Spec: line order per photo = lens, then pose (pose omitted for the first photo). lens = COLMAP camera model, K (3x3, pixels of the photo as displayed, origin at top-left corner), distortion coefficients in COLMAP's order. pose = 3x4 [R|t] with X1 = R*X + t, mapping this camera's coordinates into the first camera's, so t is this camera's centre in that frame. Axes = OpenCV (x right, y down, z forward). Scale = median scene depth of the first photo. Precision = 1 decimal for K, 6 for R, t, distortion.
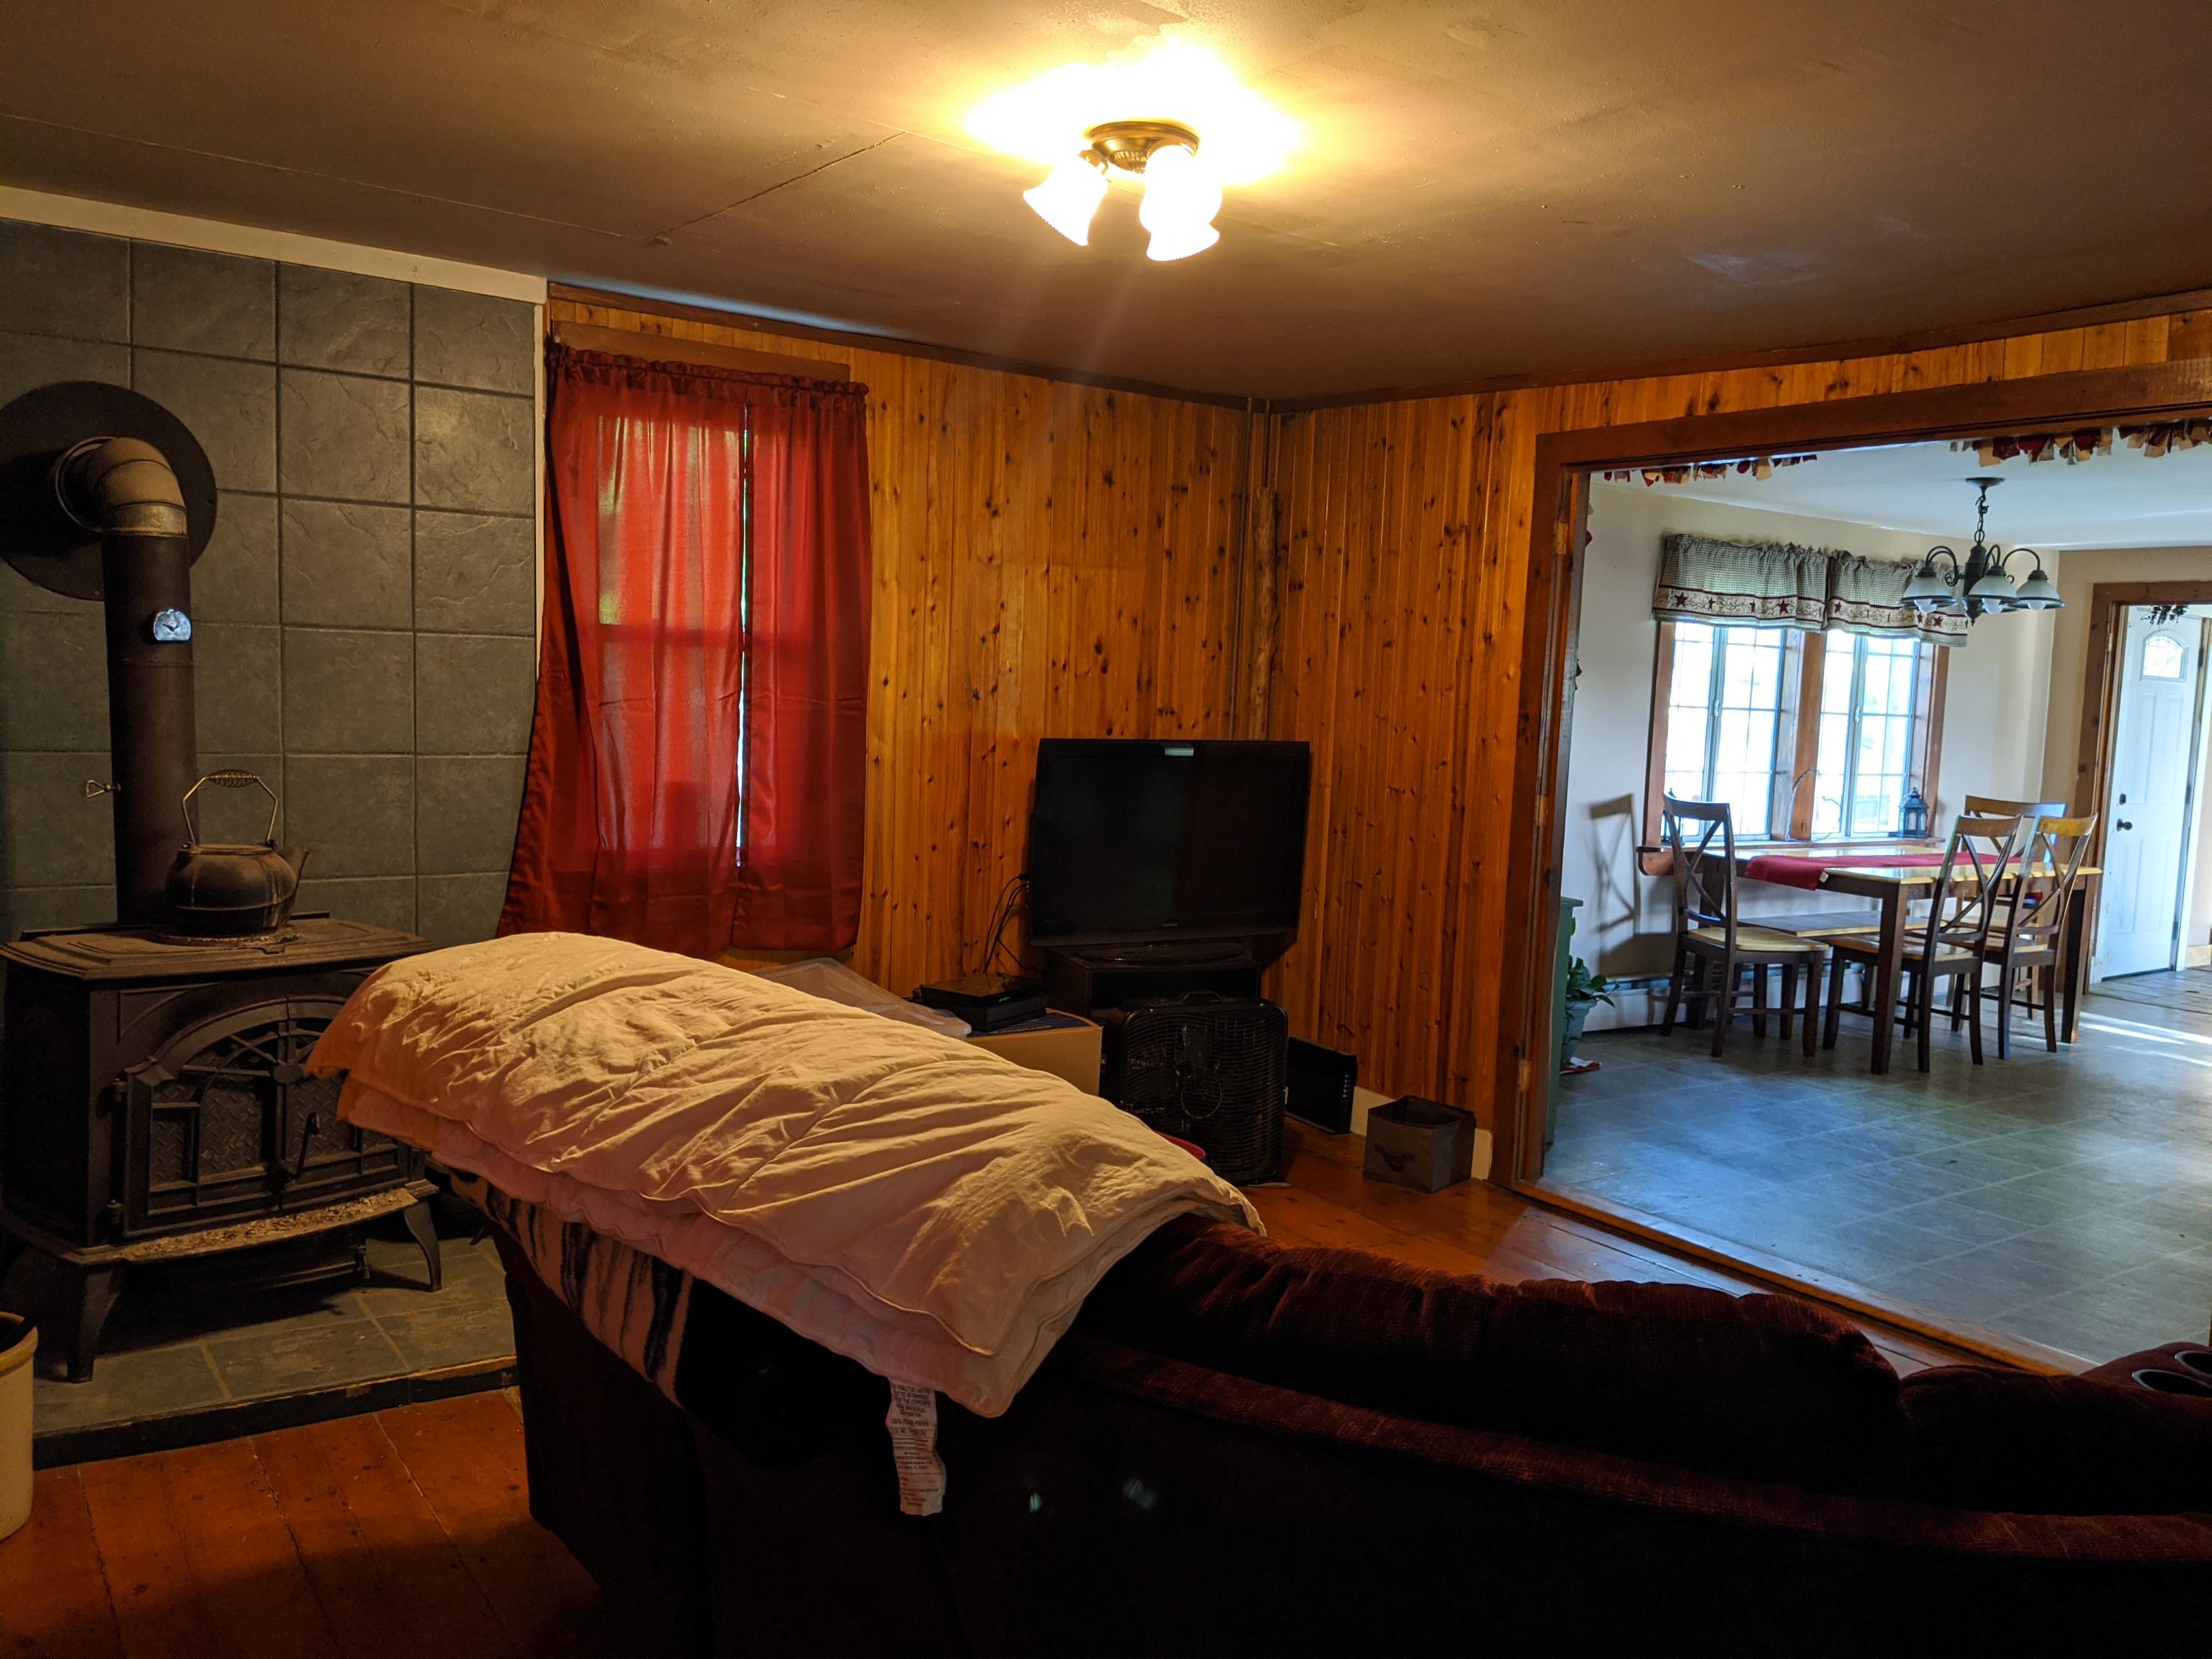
lens RADIAL K [[1734.3, 0, 1101.9], [0, 1734.3, 839.5], [0, 0, 1]] dist [0.005966, 0.000440]
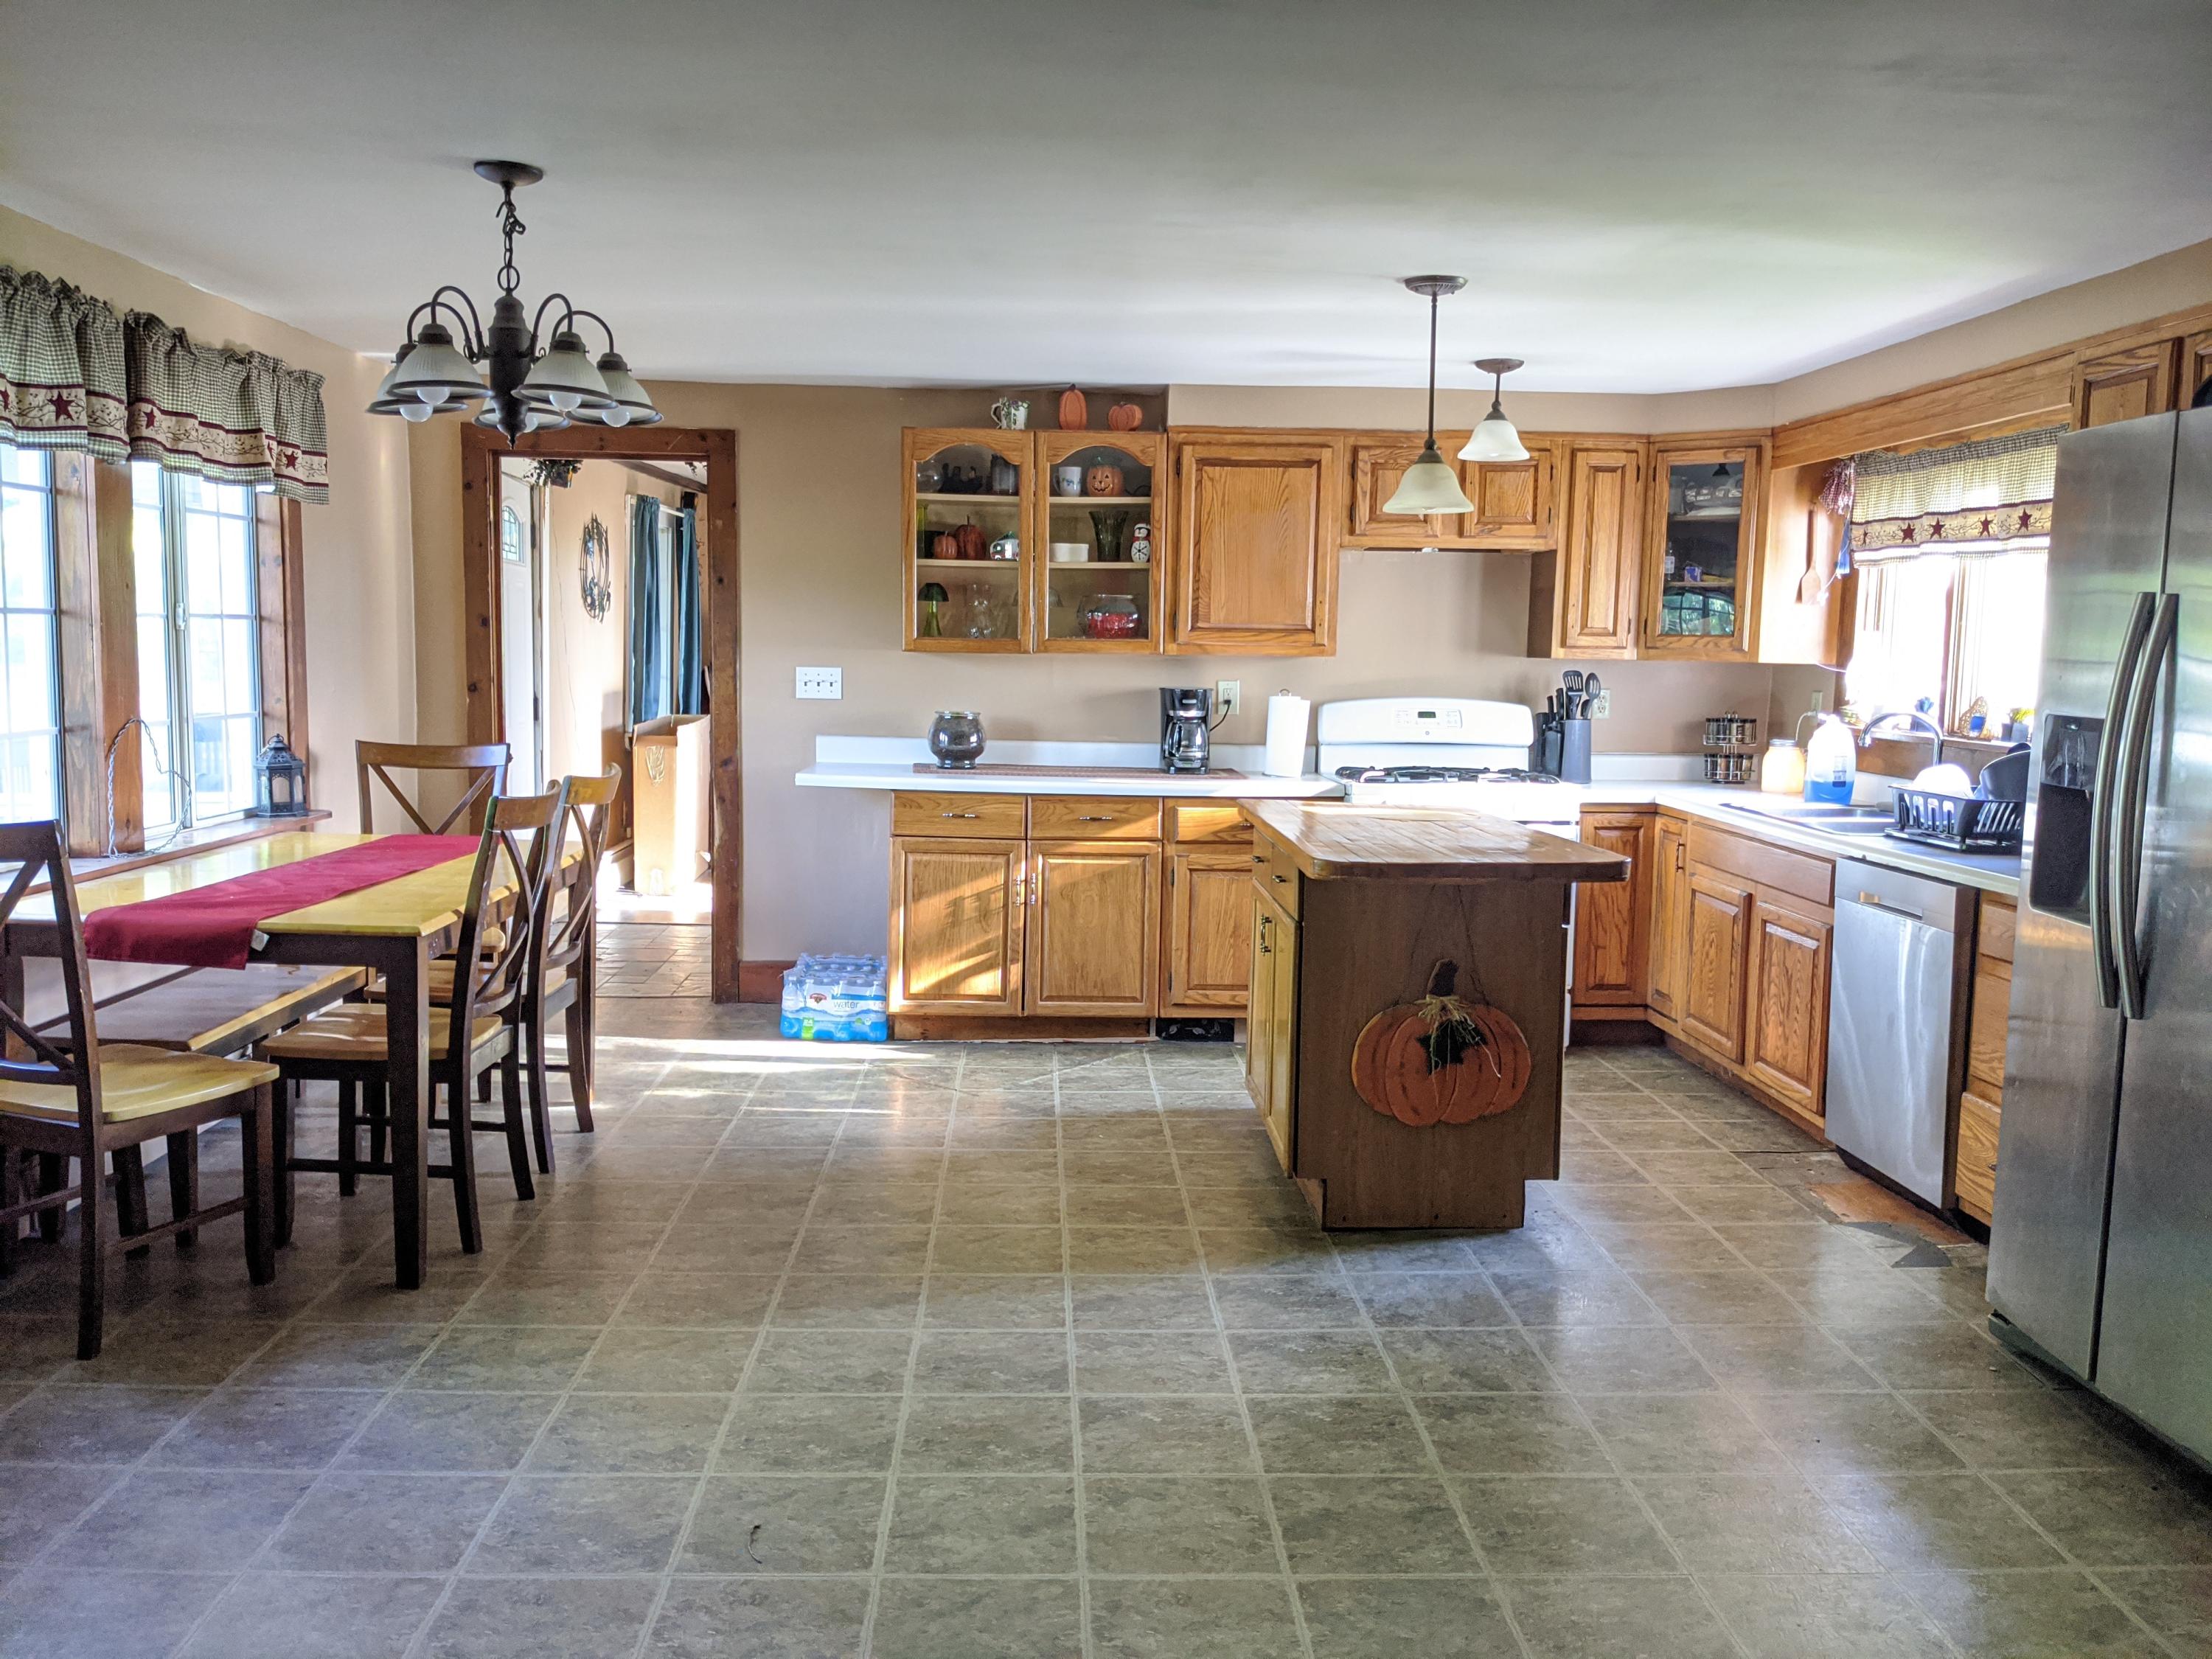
lens RADIAL K [[1737.2, 0, 1100.5], [0, 1737.2, 840.0], [0, 0, 1]] dist [0.068949, -0.114319]
pose [[0.528285, -0.124968, 0.839820, 0.104823], [0.074784, 0.992114, 0.100587, -0.036241], [-0.845767, 0.009667, 0.533465, 0.459247]]
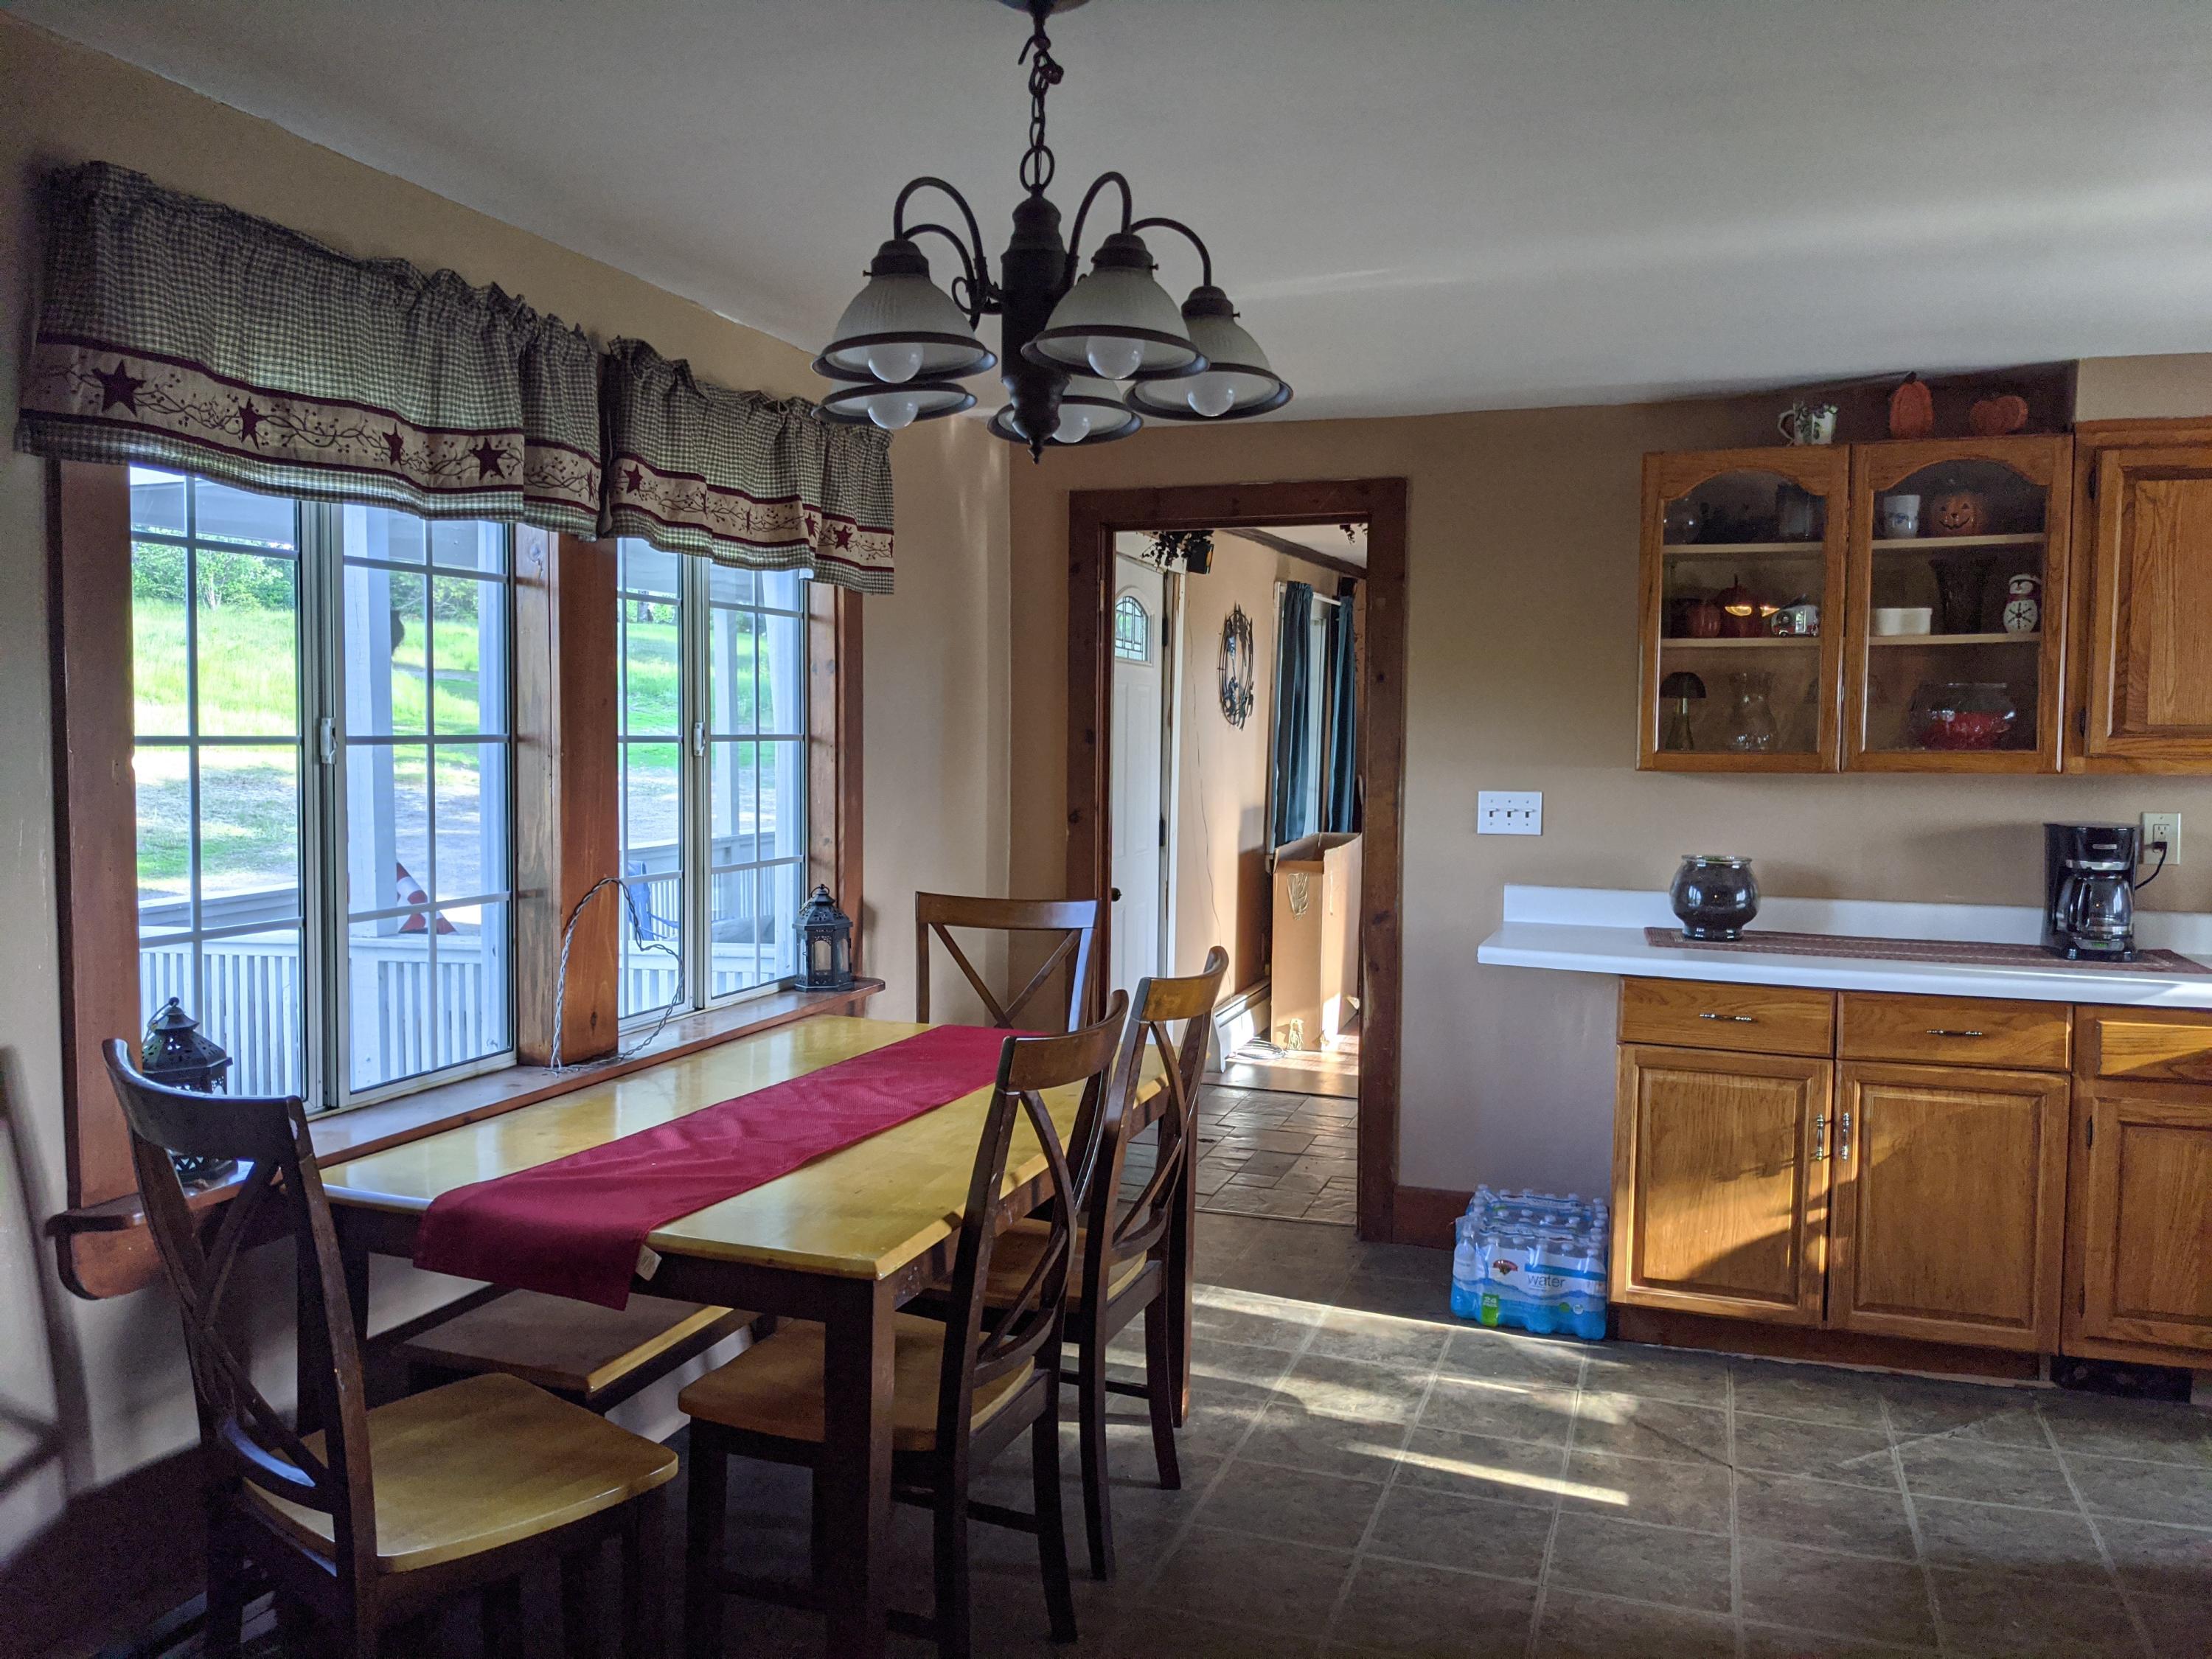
lens RADIAL K [[1737.2, 0, 1100.5], [0, 1737.2, 840.0], [0, 0, 1]] dist [0.068949, -0.114319]
pose [[0.799369, -0.071559, 0.596564, 0.262120], [0.075033, 0.996999, 0.019051, -0.049763], [-0.596137, 0.029533, 0.802339, 0.611589]]
